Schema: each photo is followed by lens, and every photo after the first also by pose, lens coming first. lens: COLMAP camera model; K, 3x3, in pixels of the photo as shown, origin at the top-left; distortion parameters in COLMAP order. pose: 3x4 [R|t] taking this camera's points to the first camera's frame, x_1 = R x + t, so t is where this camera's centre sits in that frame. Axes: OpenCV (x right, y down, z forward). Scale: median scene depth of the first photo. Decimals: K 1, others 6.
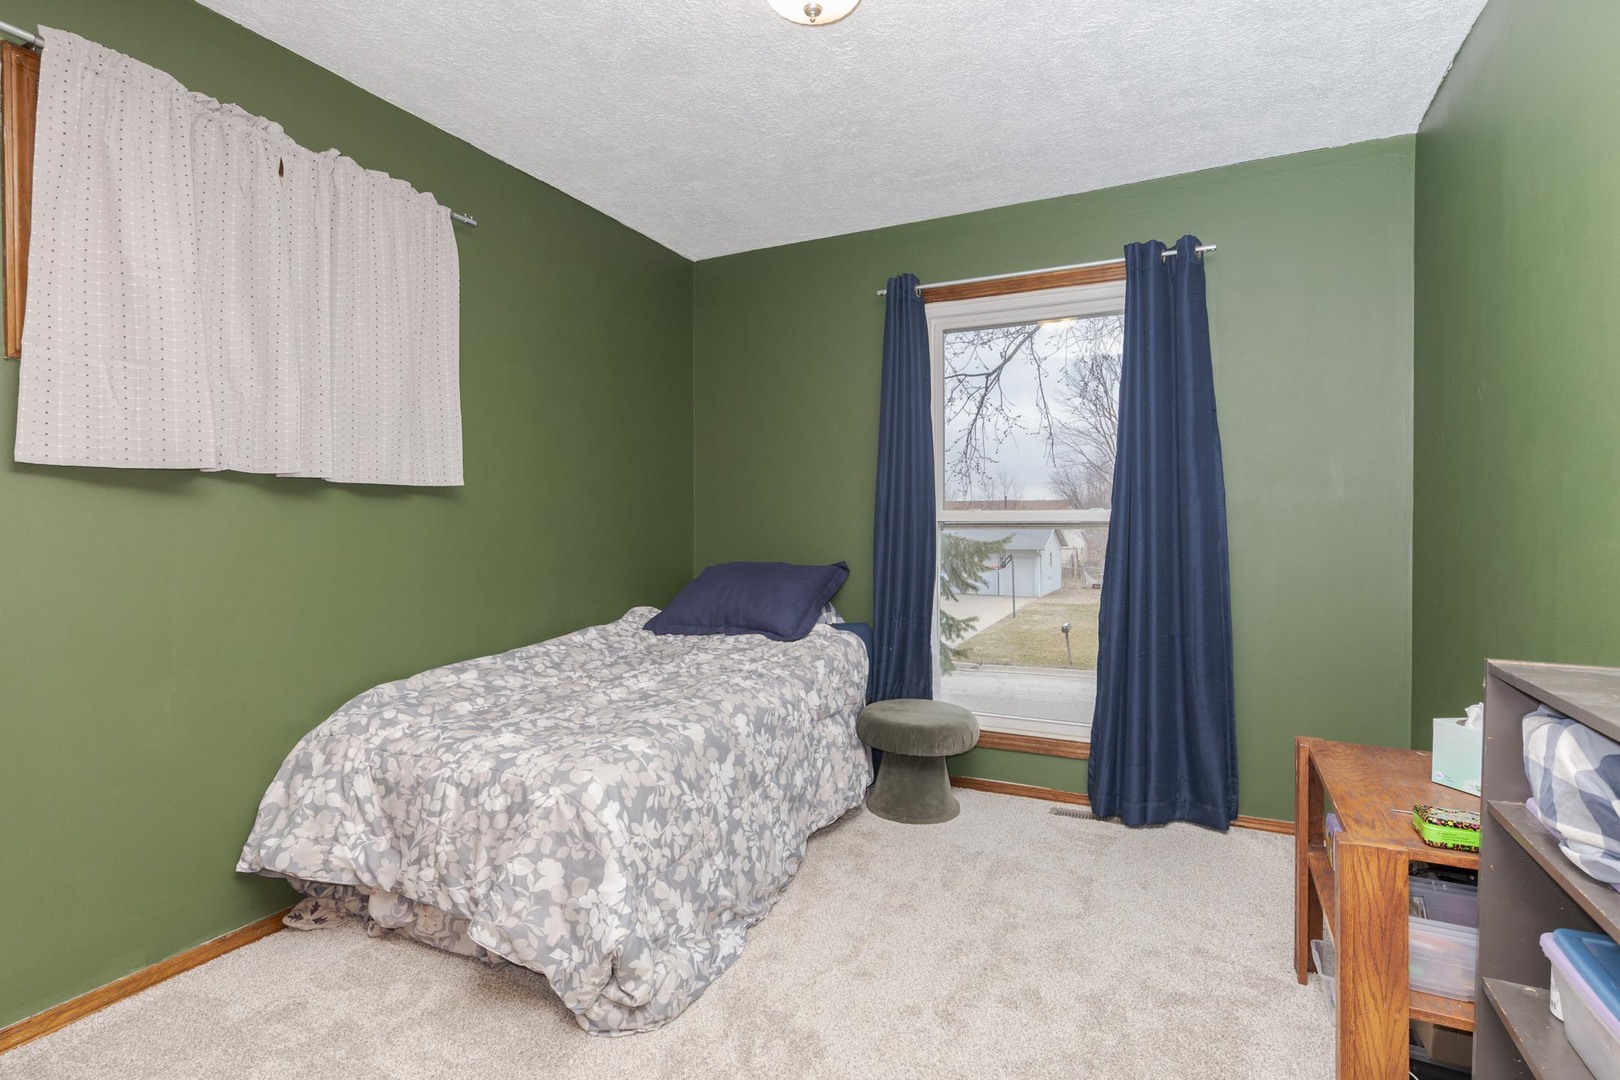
lens RADIAL K [[786.7, 0, 812.2], [0, 786.7, 549.6], [0, 0, 1]] dist [0.003903, 0.001359]
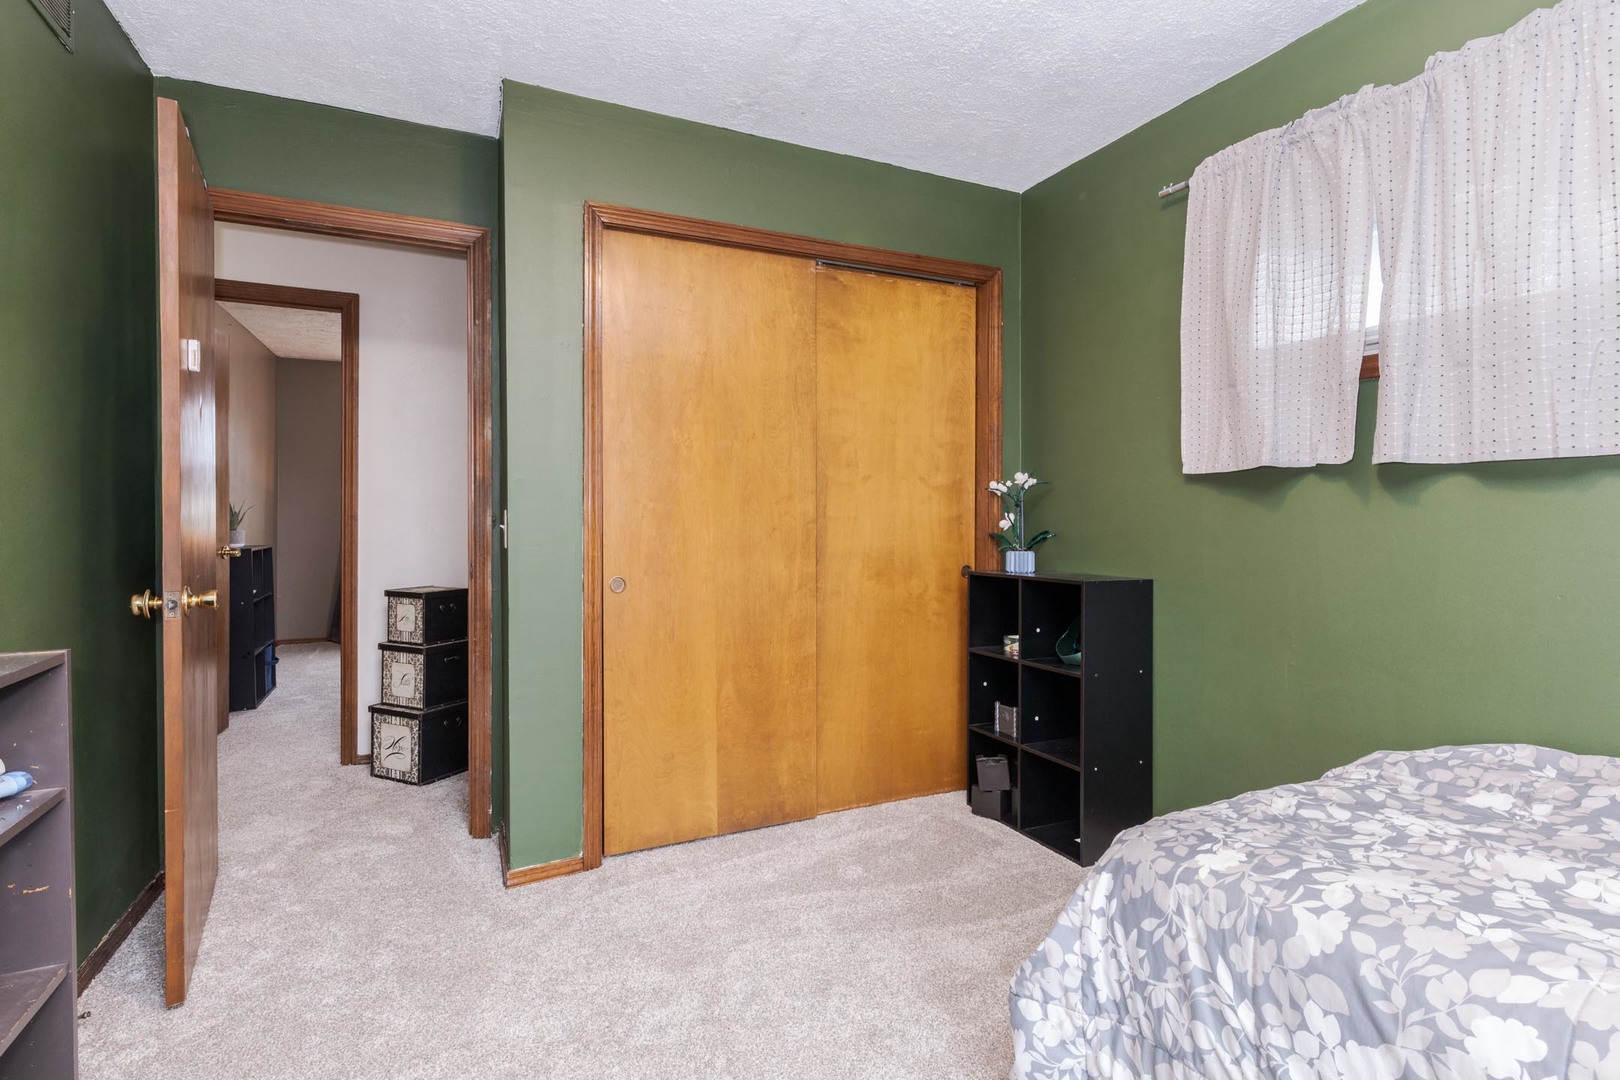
lens RADIAL K [[786.7, 0, 816.0], [0, 786.7, 524.6], [0, 0, 1]] dist [0.003903, 0.001359]
pose [[-0.638101, 0.004280, -0.769941, 0.487279], [-0.019623, 0.999569, 0.021819, -0.033919], [0.769703, 0.029031, -0.637742, 1.167245]]
